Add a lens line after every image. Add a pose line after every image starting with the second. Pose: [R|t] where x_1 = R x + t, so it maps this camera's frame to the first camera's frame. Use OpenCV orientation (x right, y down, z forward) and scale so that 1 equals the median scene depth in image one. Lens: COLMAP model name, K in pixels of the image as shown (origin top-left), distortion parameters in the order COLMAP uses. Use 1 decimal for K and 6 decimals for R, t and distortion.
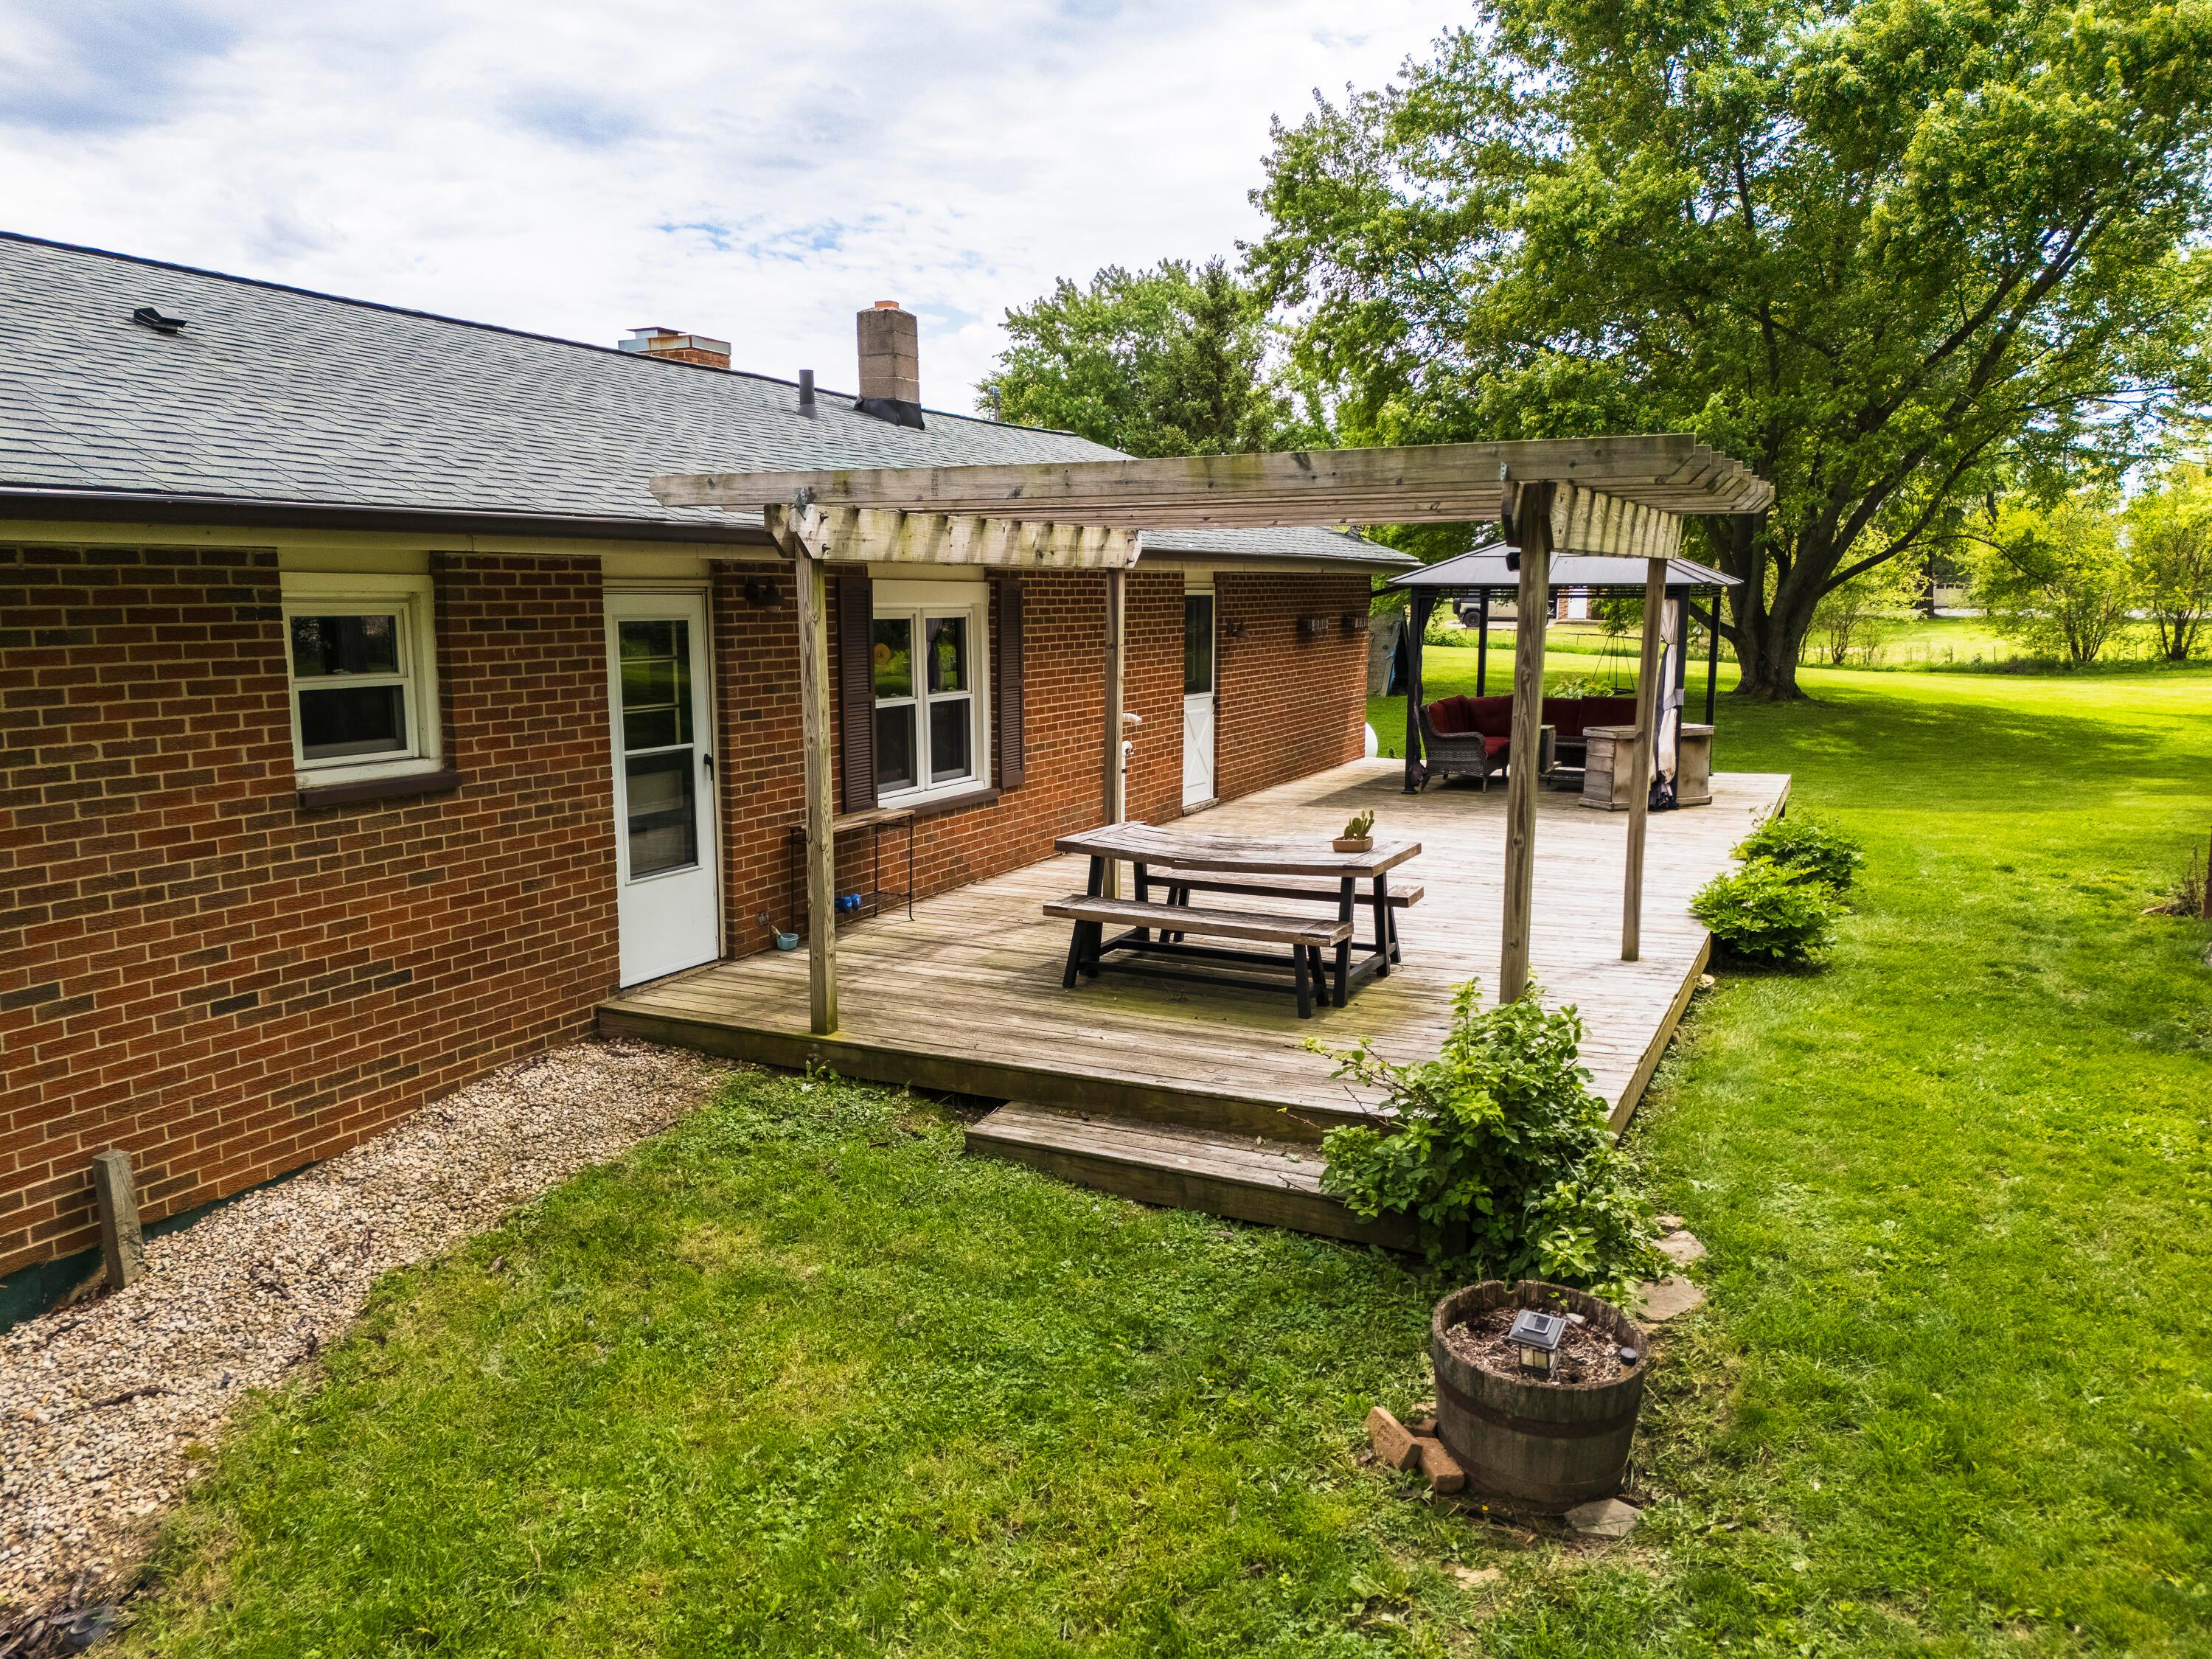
lens RADIAL K [[1628.5, 0, 1106.2], [0, 1628.5, 820.2], [0, 0, 1]] dist [0.092417, -0.086044]
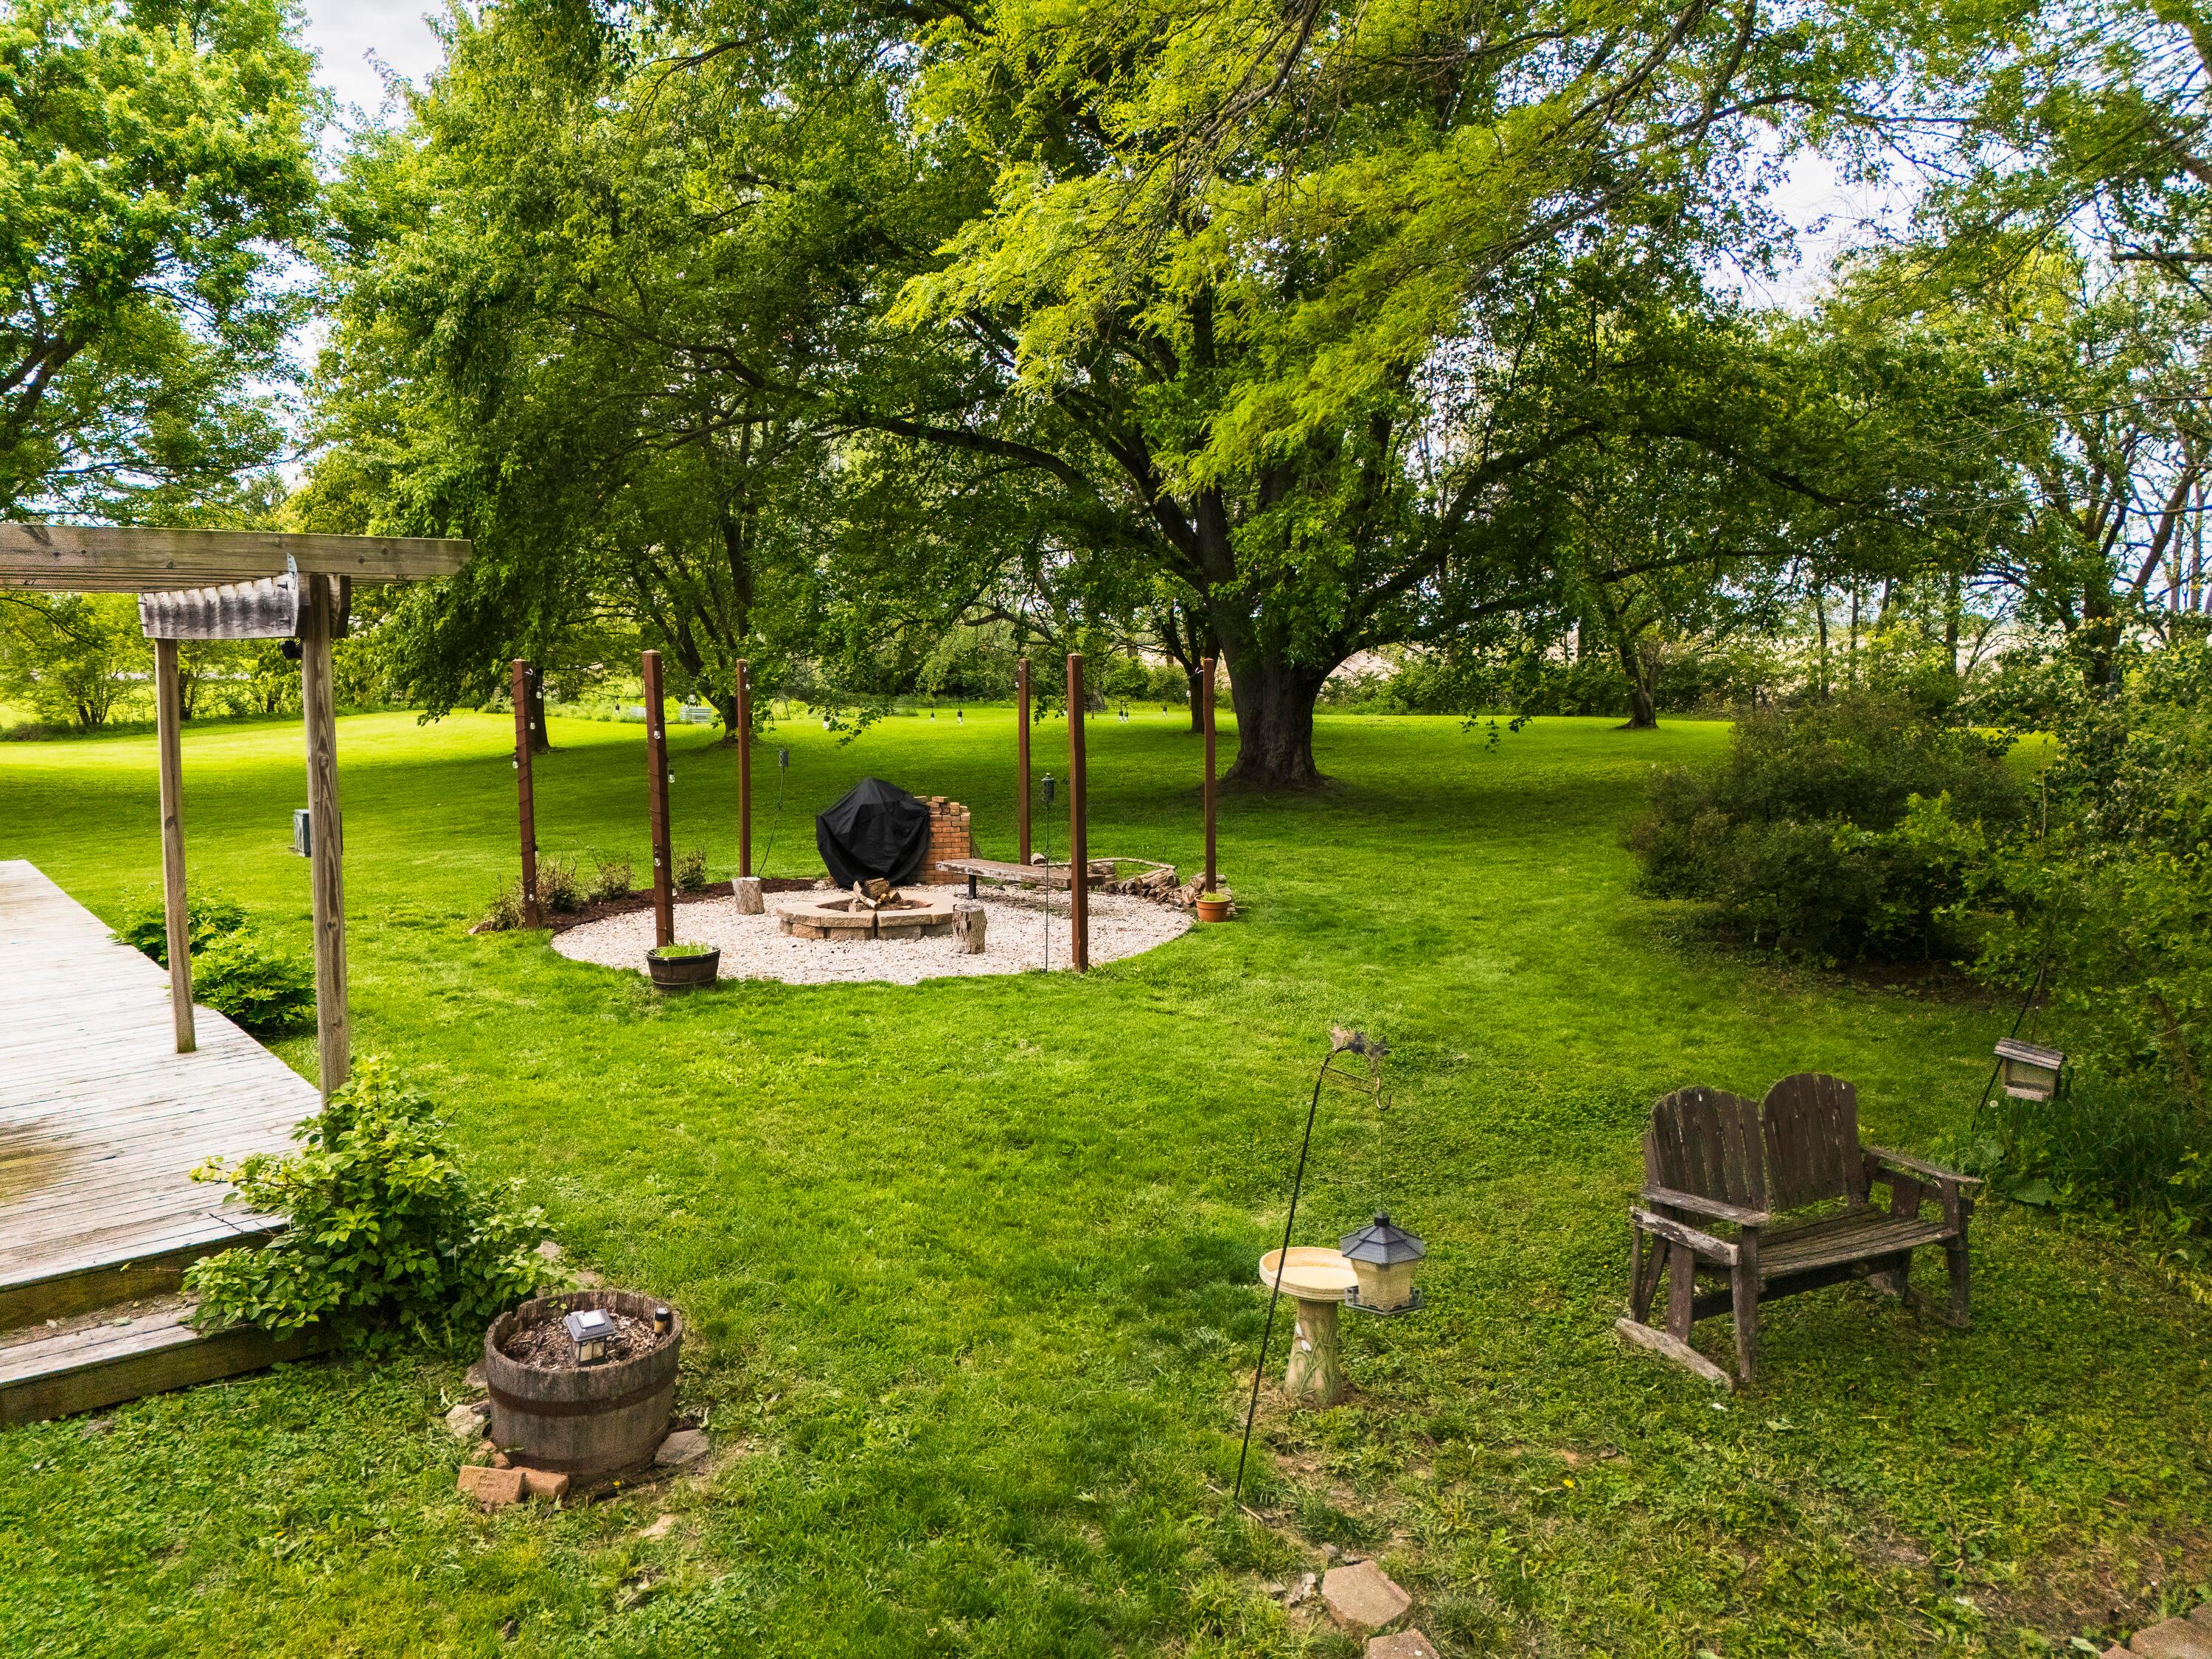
lens RADIAL K [[1636.2, 0, 1109.7], [0, 1636.2, 794.7], [0, 0, 1]] dist [0.061950, -0.039364]
pose [[0.453945, -0.087121, 0.886760, -0.444010], [0.132965, 0.990689, 0.029266, -0.032358], [-0.881053, 0.104623, 0.461302, 0.093774]]
